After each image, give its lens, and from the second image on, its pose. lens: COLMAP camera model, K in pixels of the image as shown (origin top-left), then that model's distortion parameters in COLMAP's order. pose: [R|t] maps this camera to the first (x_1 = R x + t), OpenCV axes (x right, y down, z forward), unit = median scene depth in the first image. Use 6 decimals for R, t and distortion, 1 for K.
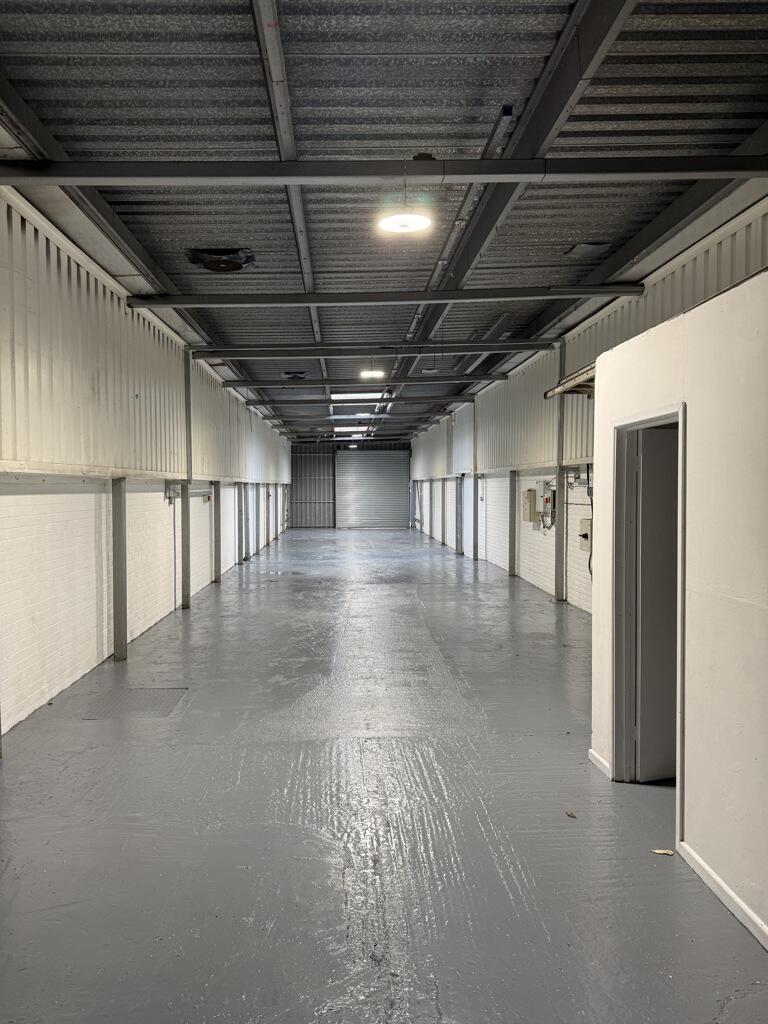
lens RADIAL K [[721.7, 0, 384.0], [0, 721.7, 512.0], [0, 0, 1]] dist [0.212573, -0.259206]
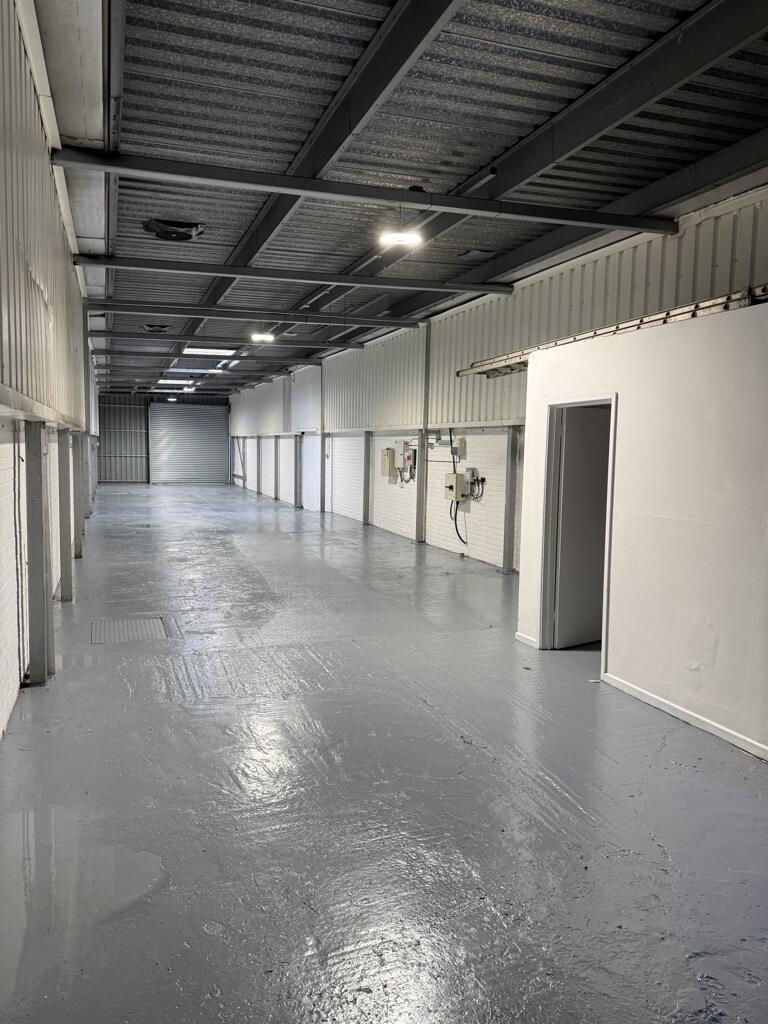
lens RADIAL K [[721.7, 0, 384.0], [0, 721.7, 512.0], [0, 0, 1]] dist [0.212573, -0.259206]
pose [[0.955060, -0.008008, 0.296303, -0.130533], [-0.009121, 0.998368, 0.056381, 0.004508], [-0.296271, -0.056550, 0.953428, -0.083169]]
